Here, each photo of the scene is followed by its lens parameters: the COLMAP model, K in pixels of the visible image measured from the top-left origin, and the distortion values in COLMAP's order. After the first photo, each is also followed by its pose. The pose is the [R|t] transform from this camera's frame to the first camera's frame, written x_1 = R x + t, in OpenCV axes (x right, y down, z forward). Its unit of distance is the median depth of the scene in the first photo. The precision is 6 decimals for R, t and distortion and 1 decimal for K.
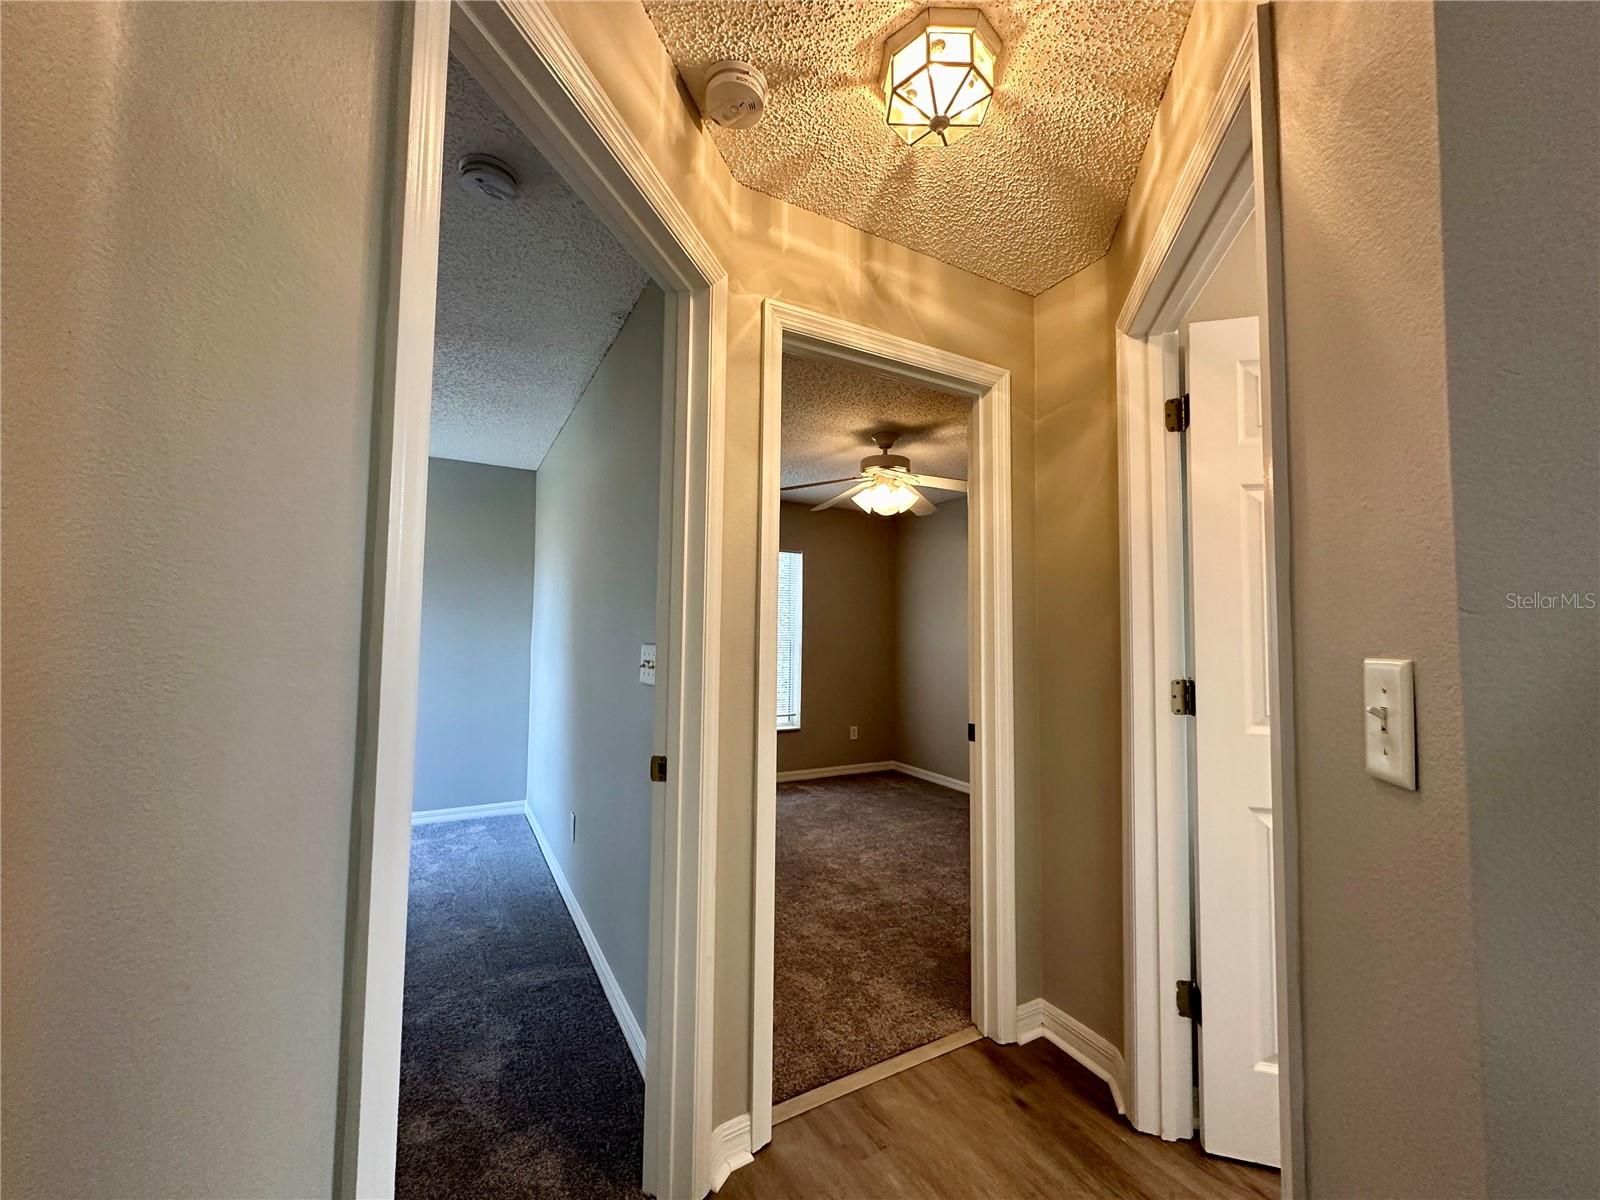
lens RADIAL K [[654.4, 0, 806.0], [0, 654.4, 598.8], [0, 0, 1]] dist [-0.010121, 0.000319]
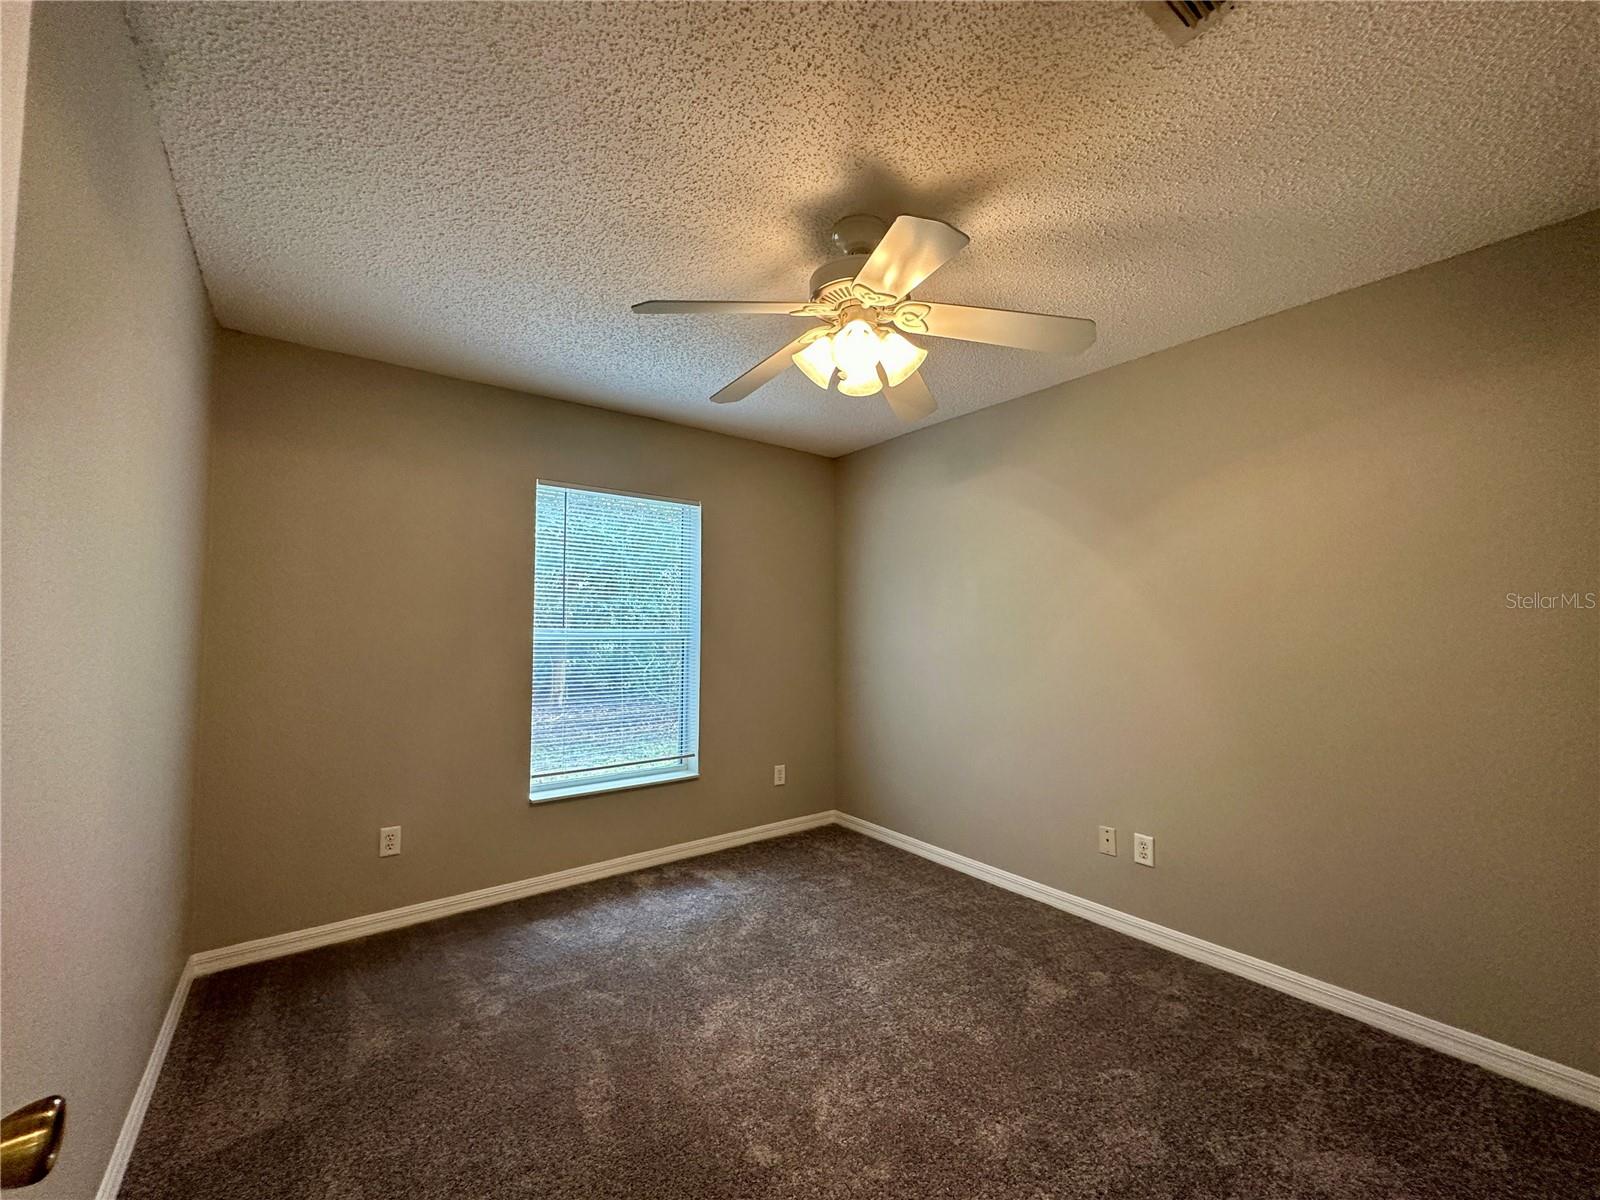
lens RADIAL K [[654.4, 0, 806.0], [0, 654.4, 598.8], [0, 0, 1]] dist [-0.010121, 0.000319]
pose [[0.990825, -0.001843, 0.135141, 0.011799], [0.000834, 0.999971, 0.007522, 0.022846], [-0.135151, -0.007340, 0.990798, 0.447696]]
